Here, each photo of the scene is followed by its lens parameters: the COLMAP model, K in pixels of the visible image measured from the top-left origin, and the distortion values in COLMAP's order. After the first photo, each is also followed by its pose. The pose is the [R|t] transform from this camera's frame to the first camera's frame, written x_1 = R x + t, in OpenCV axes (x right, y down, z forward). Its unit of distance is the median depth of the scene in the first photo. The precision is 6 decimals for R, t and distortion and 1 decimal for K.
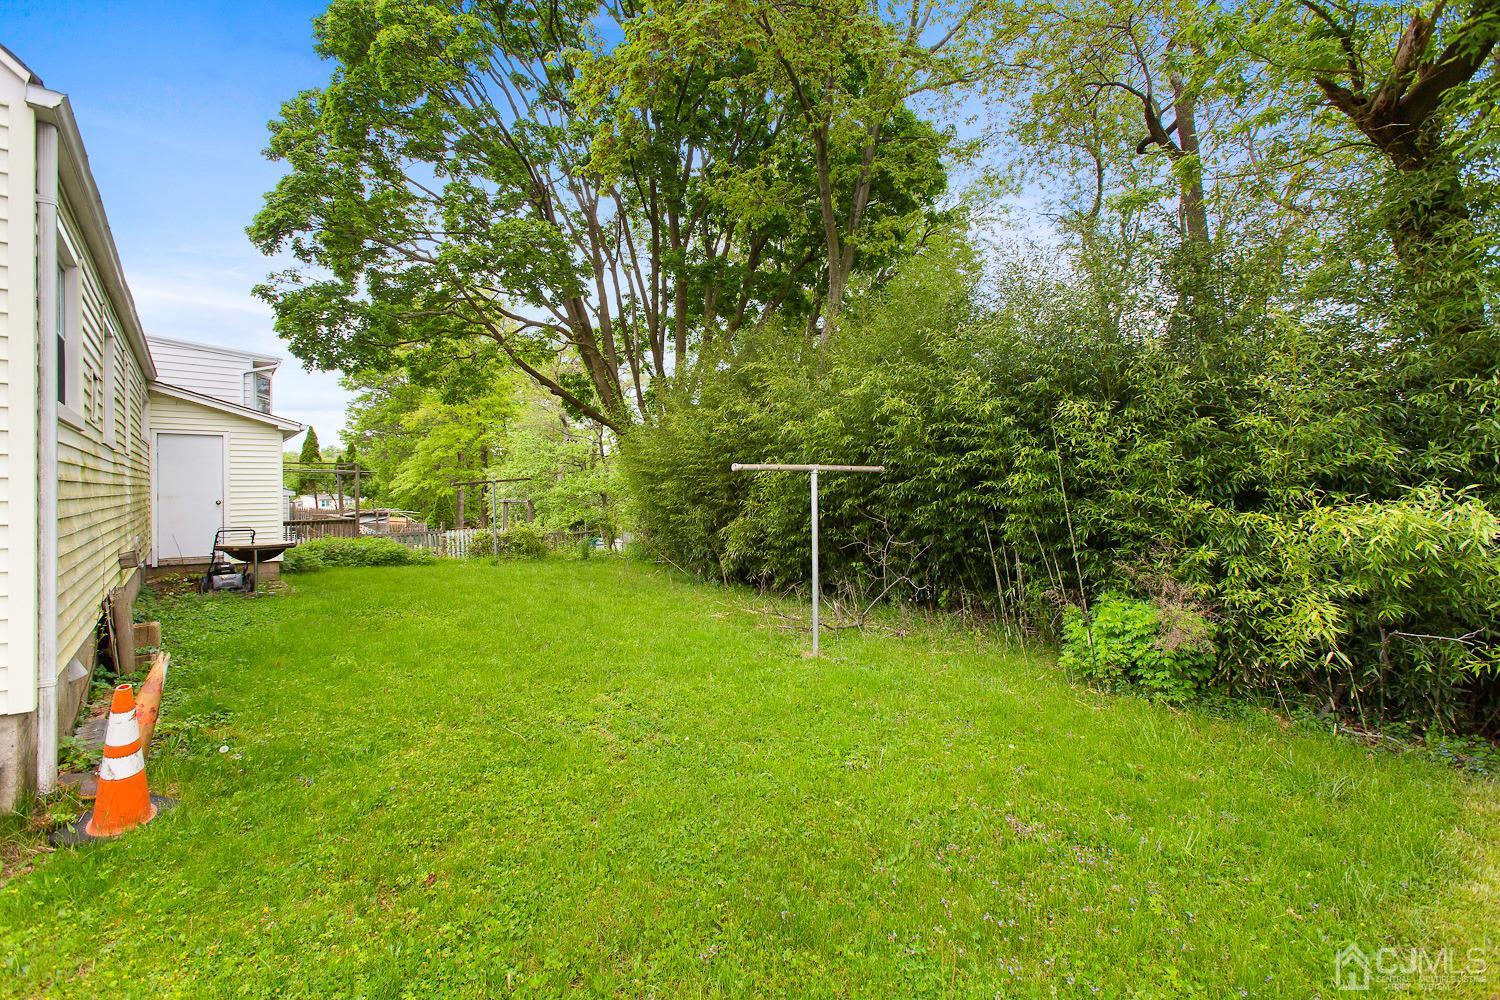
lens RADIAL K [[669.4, 0, 751.9], [0, 669.4, 491.4], [0, 0, 1]] dist [0.001557, -0.000033]
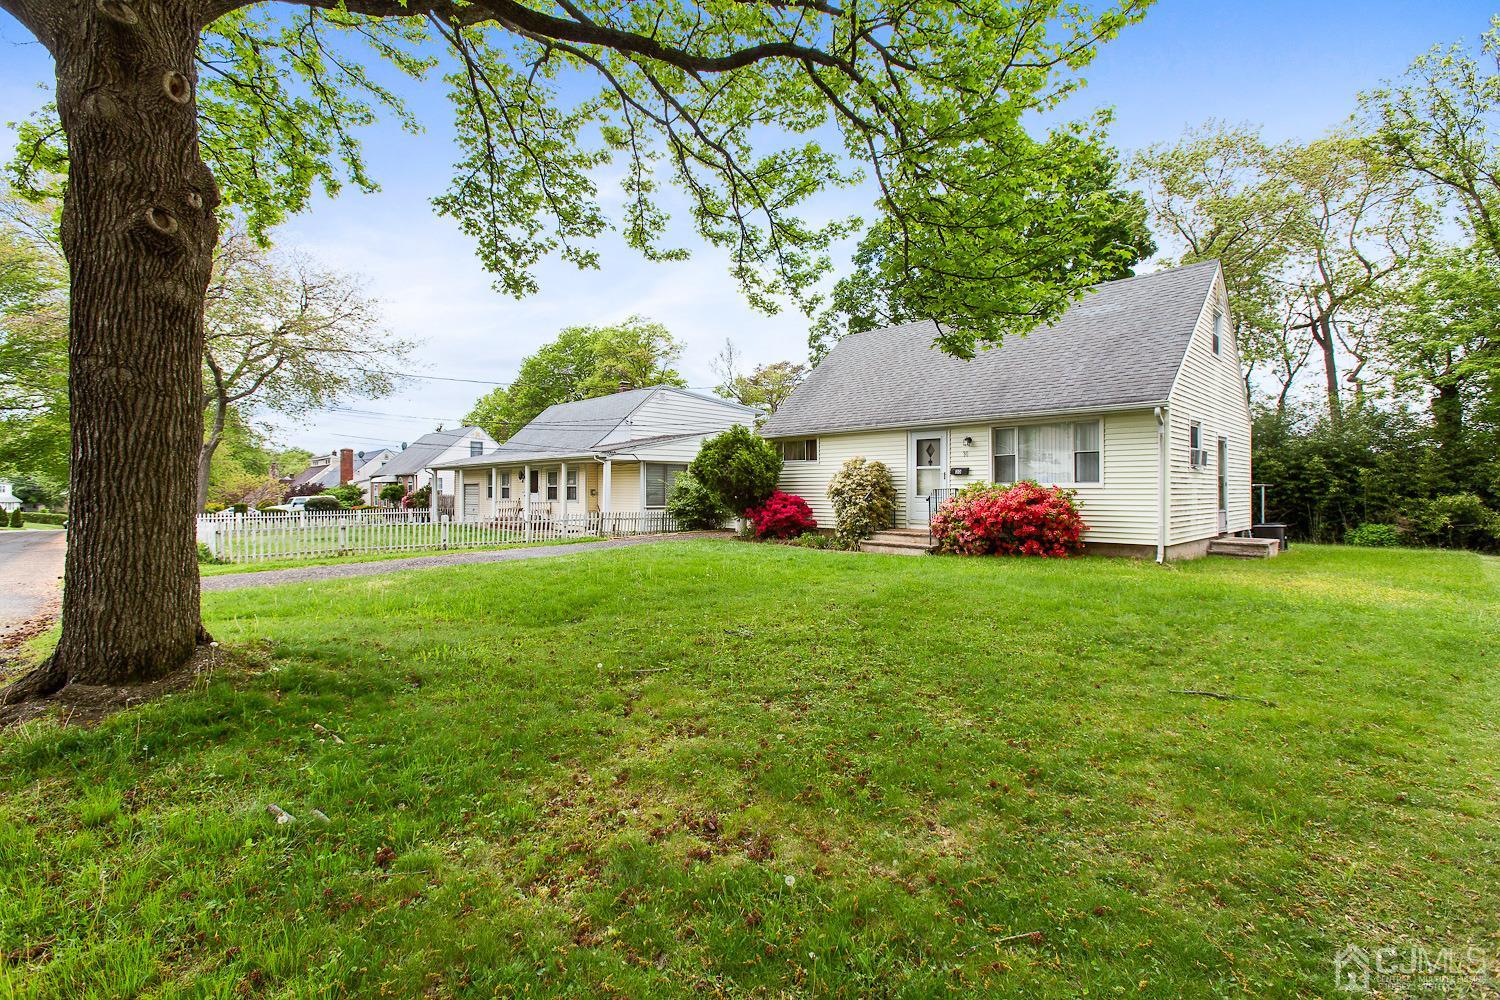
lens RADIAL K [[677.5, 0, 766.1], [0, 677.5, 493.5], [0, 0, 1]] dist [0.019043, 0.000386]
pose [[0.995973, 0.001574, 0.089643, -3.381670], [-0.001579, 0.999999, -0.000011, 0.007816], [-0.089643, -0.000131, 0.995974, -2.655998]]
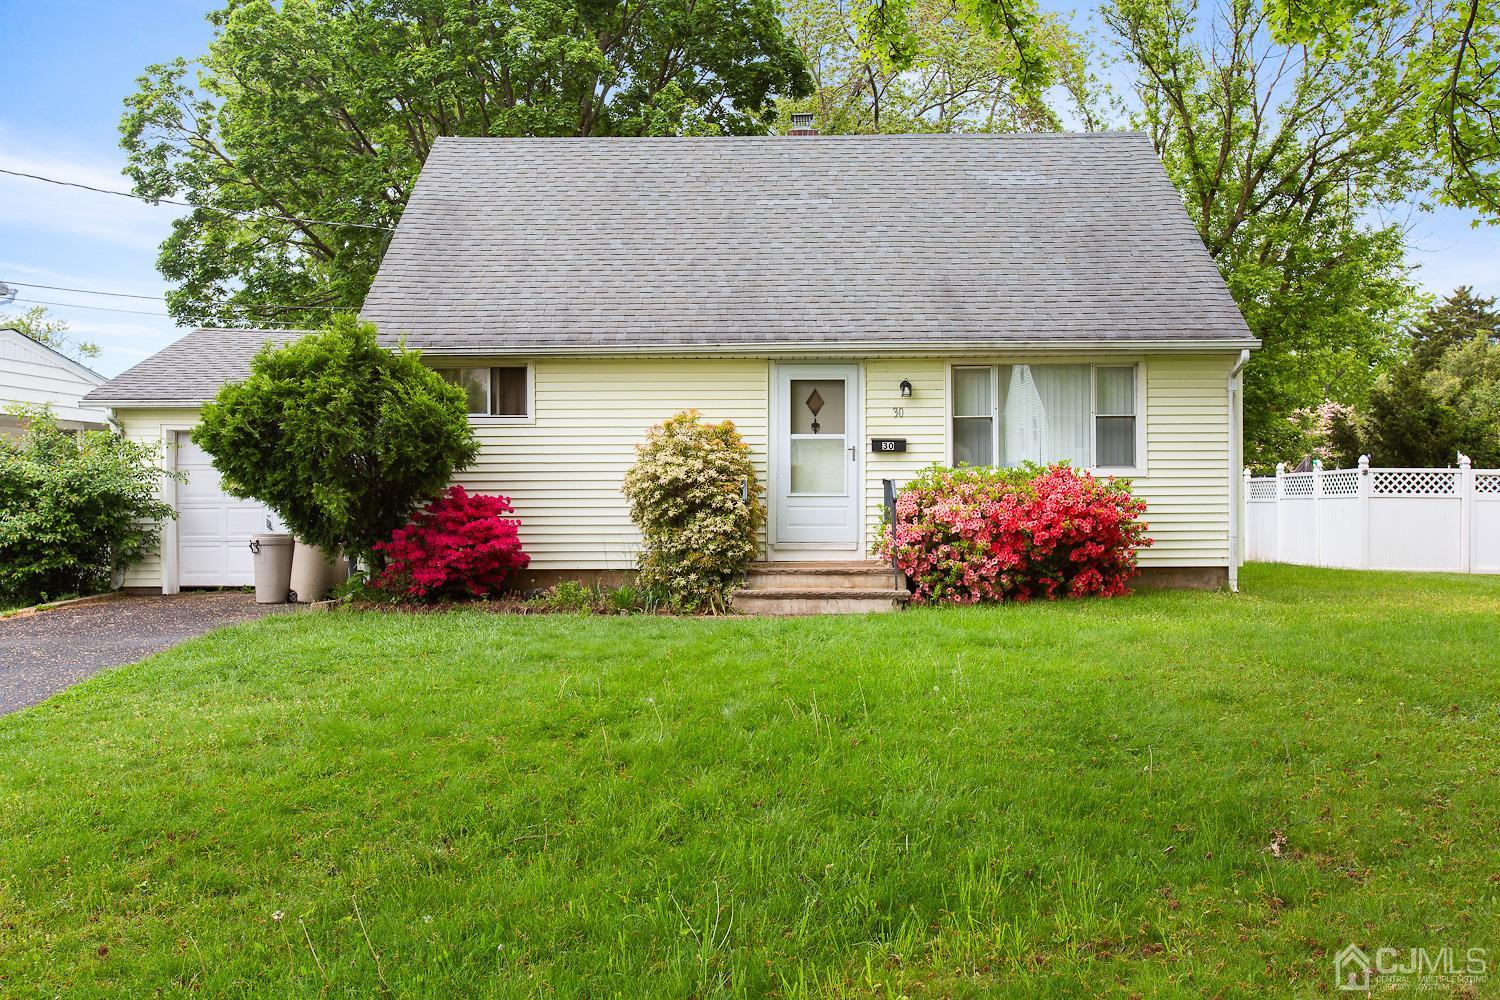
lens RADIAL K [[1277.2, 0, 750.0], [0, 1277.2, 500.0], [0, 0, 1]] dist [0.001104, 0.003624]
pose [[0.656296, -0.007418, 0.754467, -4.682484], [0.007529, 0.999966, 0.003283, 0.021899], [-0.754466, 0.003526, 0.656330, -1.428749]]
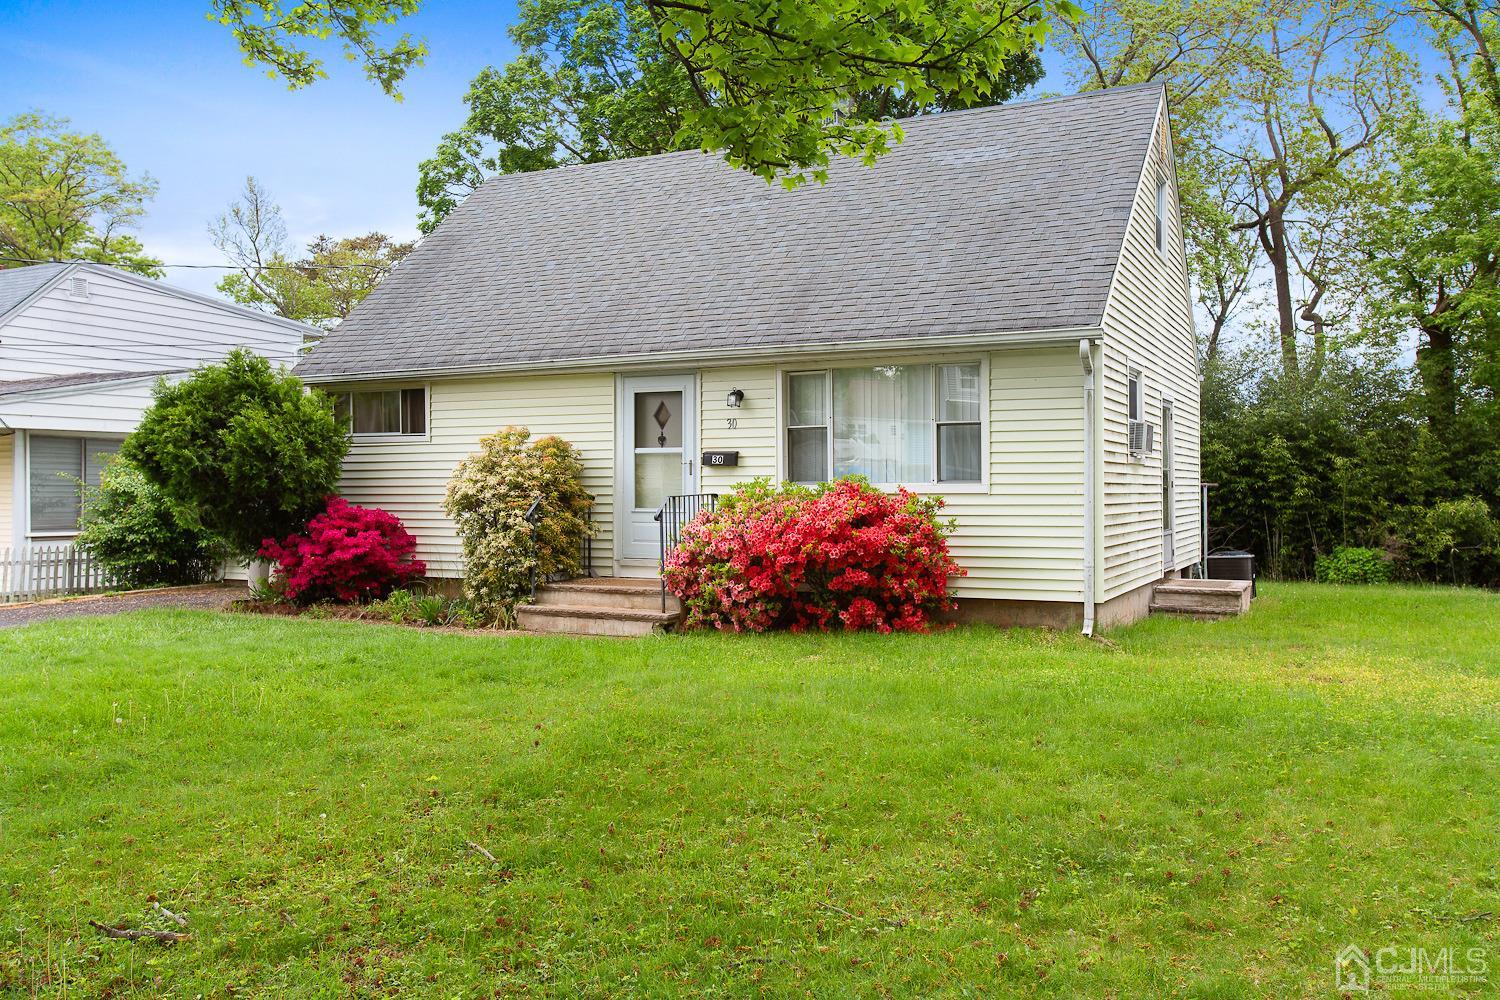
lens RADIAL K [[1240.0, 0, 750.0], [0, 1240.0, 500.0], [0, 0, 1]] dist [-0.004004, 0.001155]
pose [[0.921187, -0.003081, 0.389107, -3.249198], [0.002027, 0.999993, 0.003120, -0.010337], [-0.389114, -0.002085, 0.921187, -2.249067]]
